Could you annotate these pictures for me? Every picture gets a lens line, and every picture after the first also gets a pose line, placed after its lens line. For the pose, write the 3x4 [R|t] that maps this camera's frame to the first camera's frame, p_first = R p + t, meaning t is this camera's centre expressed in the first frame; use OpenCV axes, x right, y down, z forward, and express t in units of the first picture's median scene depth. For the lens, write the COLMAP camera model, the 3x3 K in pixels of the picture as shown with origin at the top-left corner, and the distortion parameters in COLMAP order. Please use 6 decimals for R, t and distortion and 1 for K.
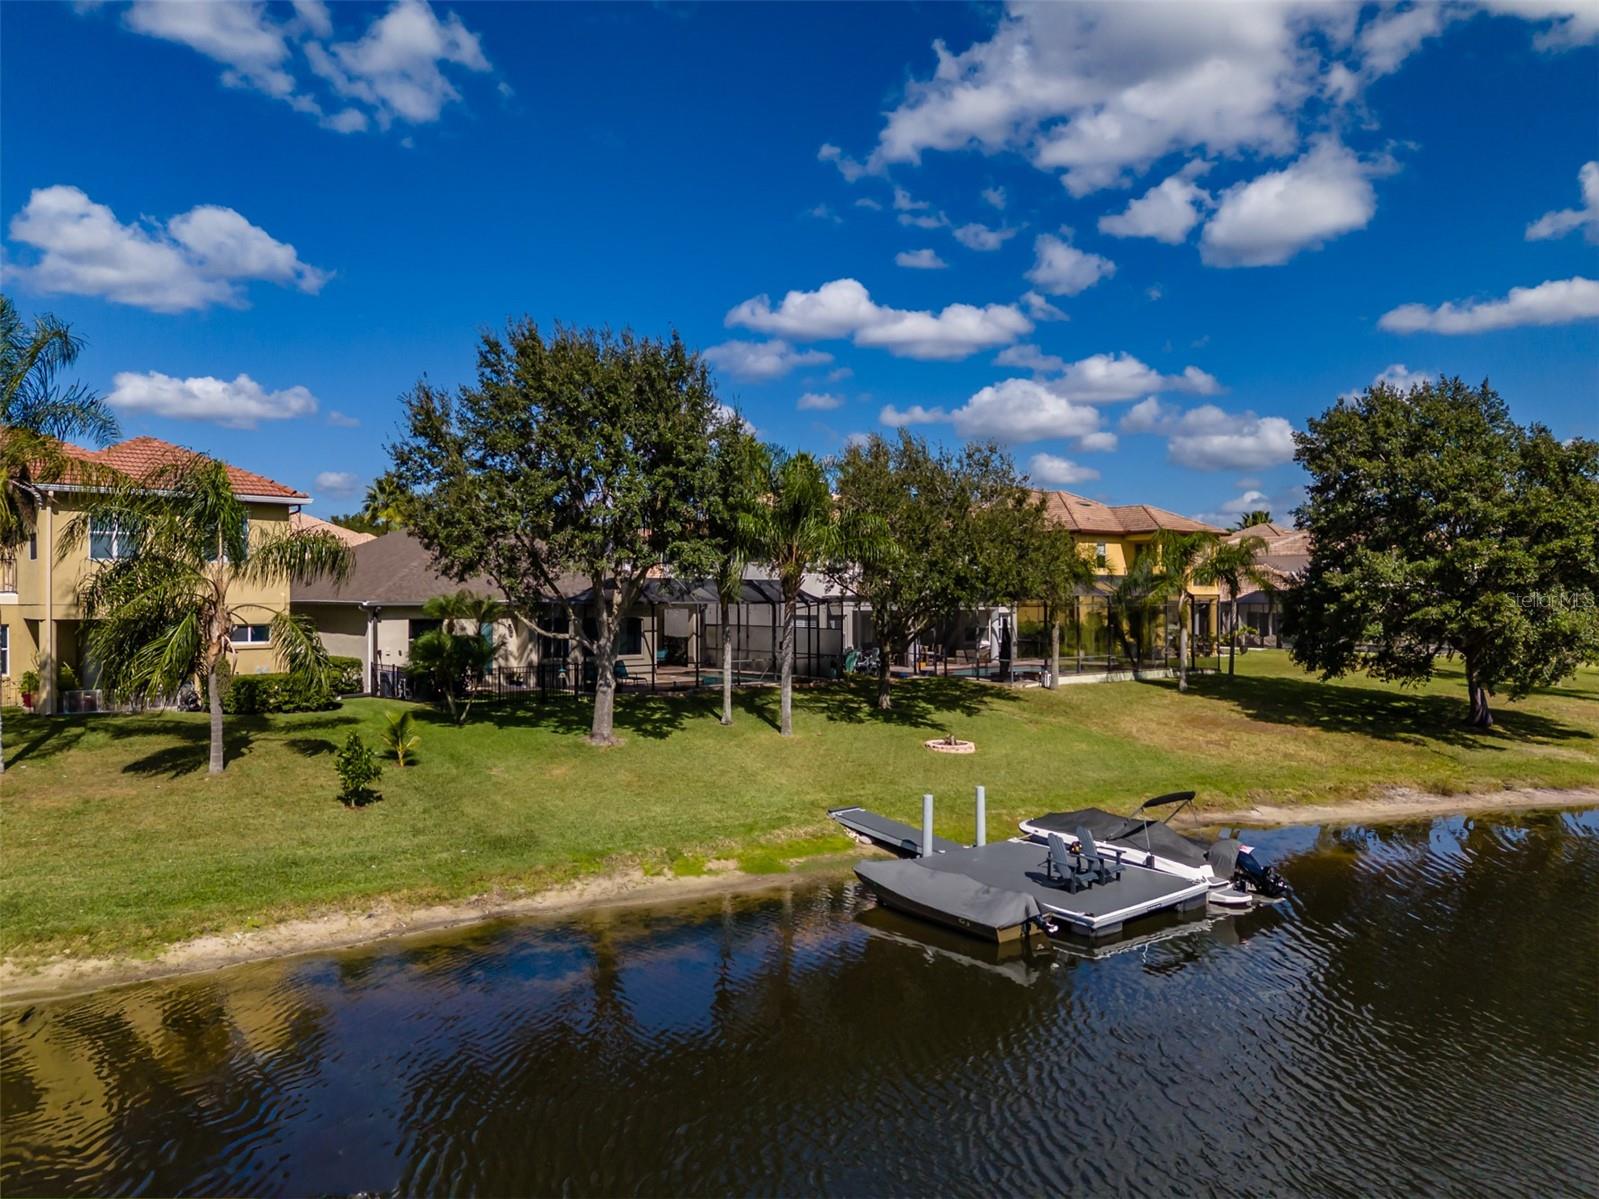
lens RADIAL K [[1173.6, 0, 802.1], [0, 1173.6, 598.1], [0, 0, 1]] dist [0.063583, -0.051760]
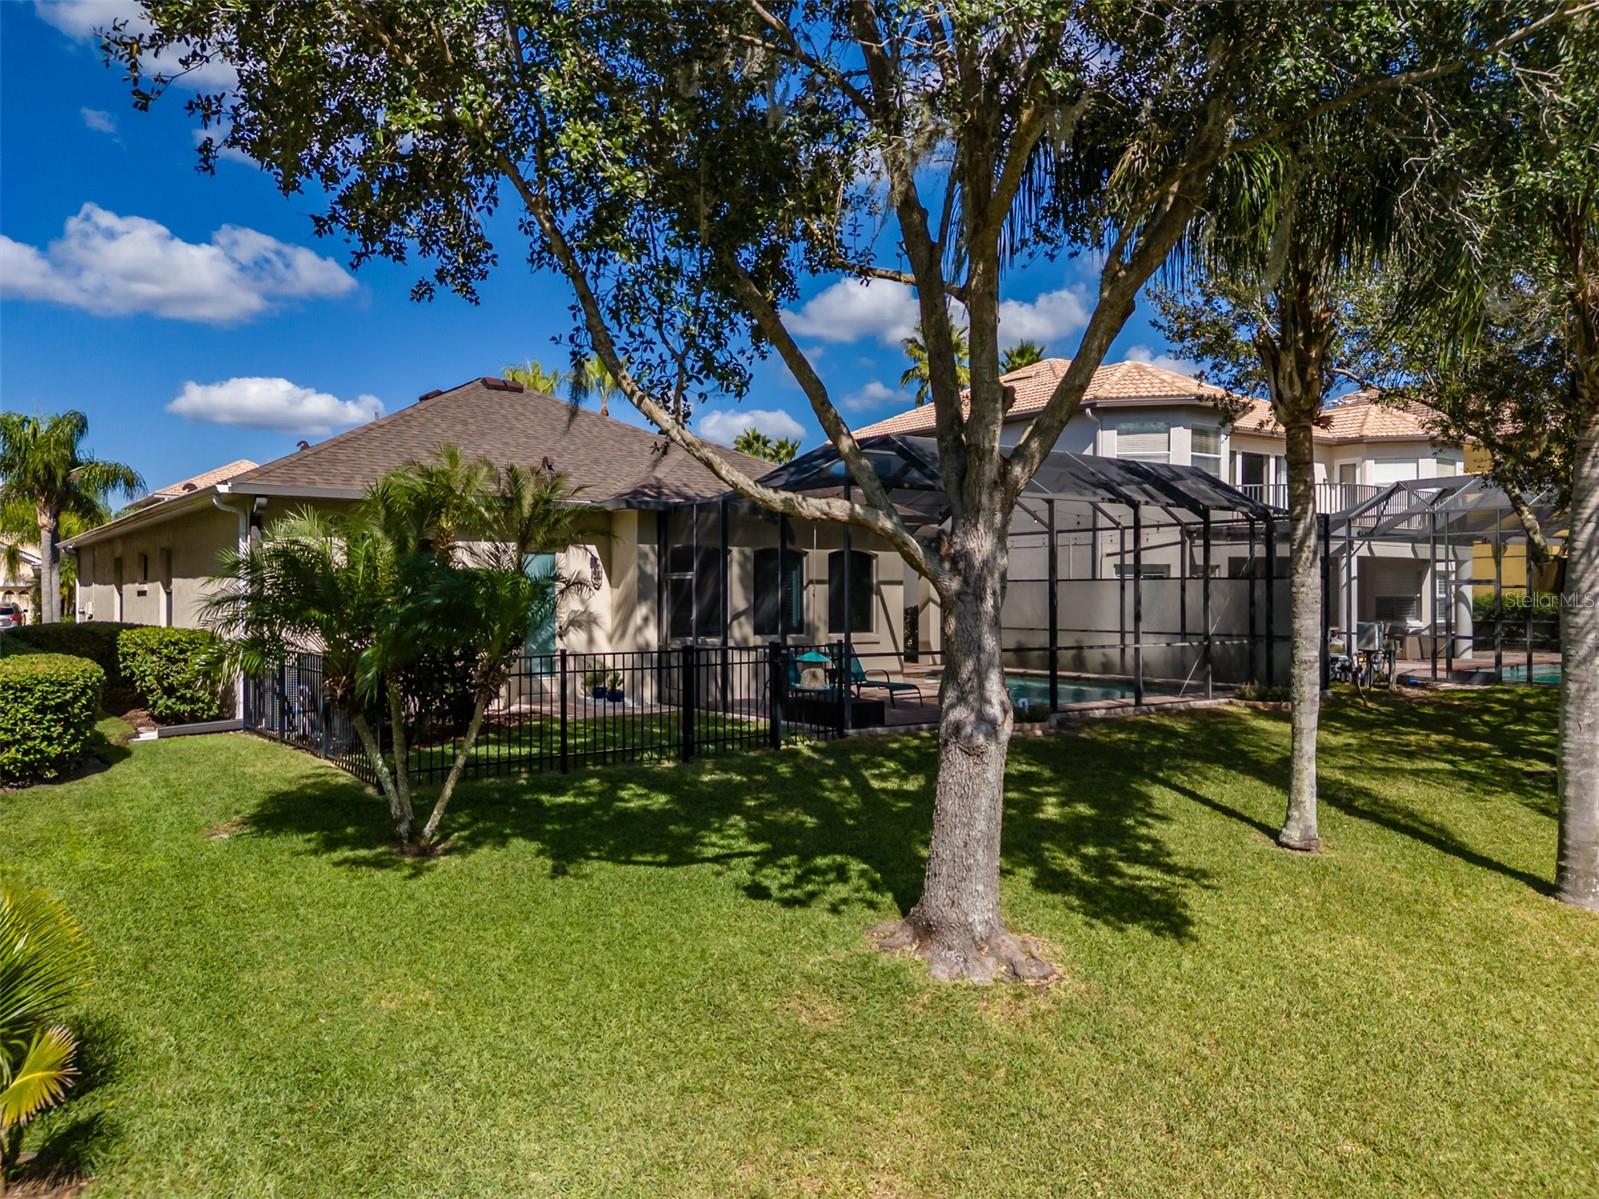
lens RADIAL K [[1173.6, 0, 798.7], [0, 1173.6, 601.3], [0, 0, 1]] dist [0.063583, -0.051760]
pose [[0.997520, 0.000760, -0.070381, -0.155244], [-0.000553, 0.999995, 0.002966, 0.039914], [0.070383, -0.002920, 0.997516, 0.623730]]
